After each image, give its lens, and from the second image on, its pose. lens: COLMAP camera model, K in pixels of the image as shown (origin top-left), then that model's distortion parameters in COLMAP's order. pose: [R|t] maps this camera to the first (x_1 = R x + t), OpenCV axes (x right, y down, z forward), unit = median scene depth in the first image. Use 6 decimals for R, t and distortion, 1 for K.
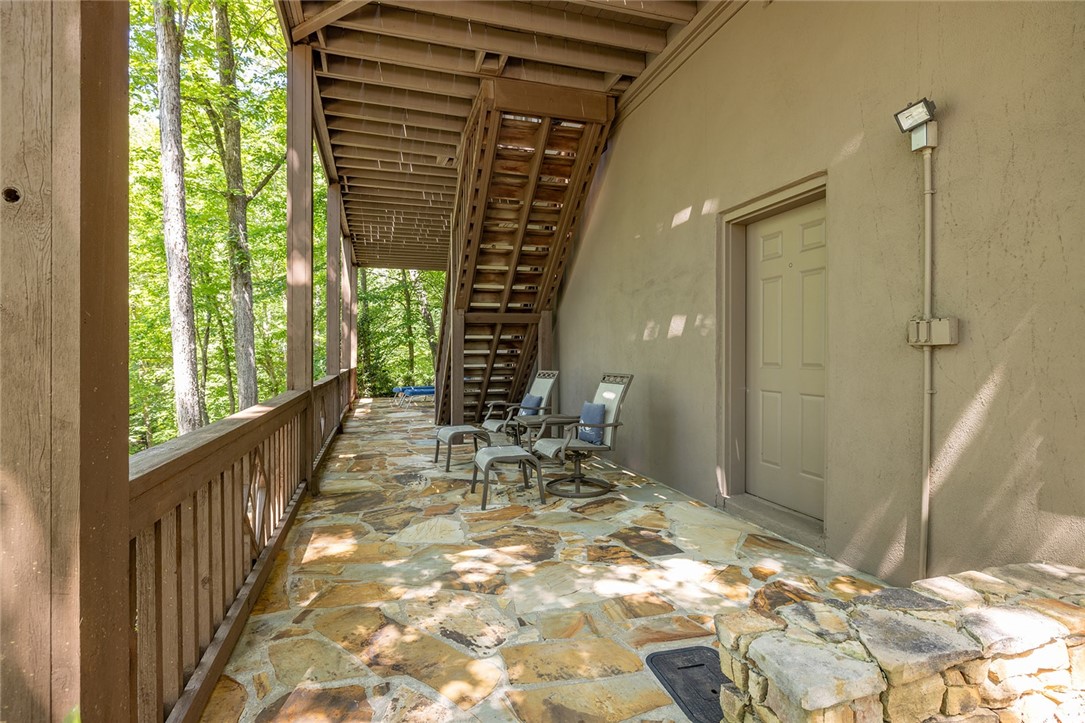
lens RADIAL K [[518.2, 0, 540.9], [0, 518.2, 359.5], [0, 0, 1]] dist [-0.002770, -0.000089]
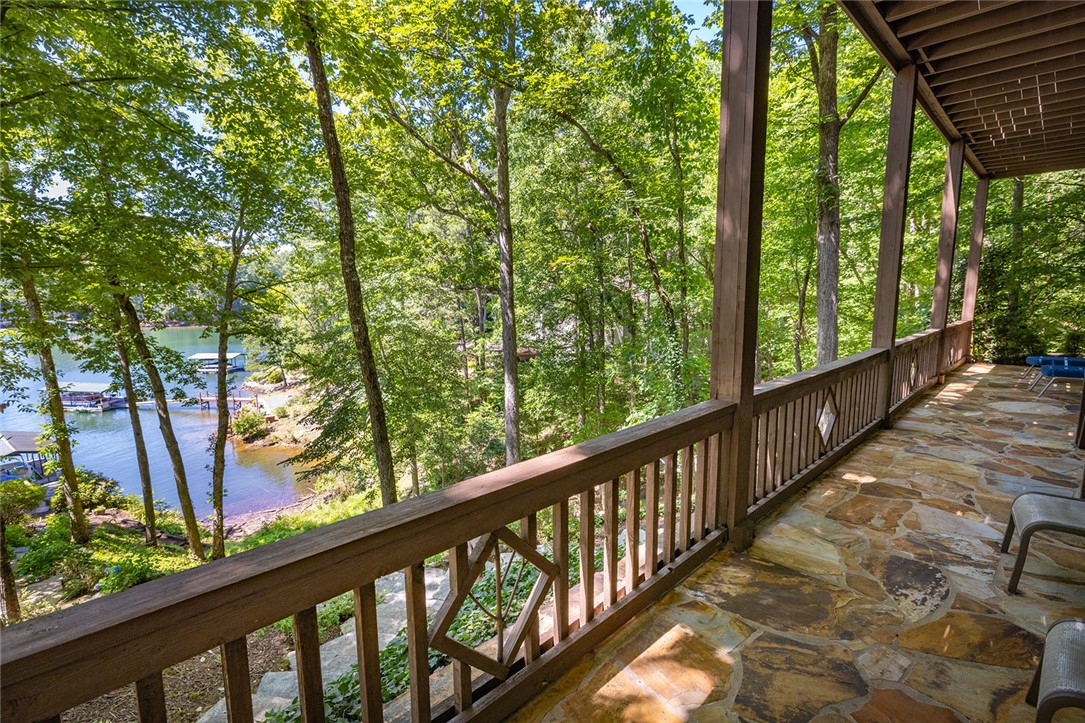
lens RADIAL K [[518.2, 0, 540.6], [0, 518.2, 359.0], [0, 0, 1]] dist [-0.002770, -0.000089]
pose [[0.468510, 0.111927, -0.876339, 0.006339], [-0.003754, 0.992185, 0.124717, -0.022473], [0.883450, -0.055142, 0.465269, 0.125585]]
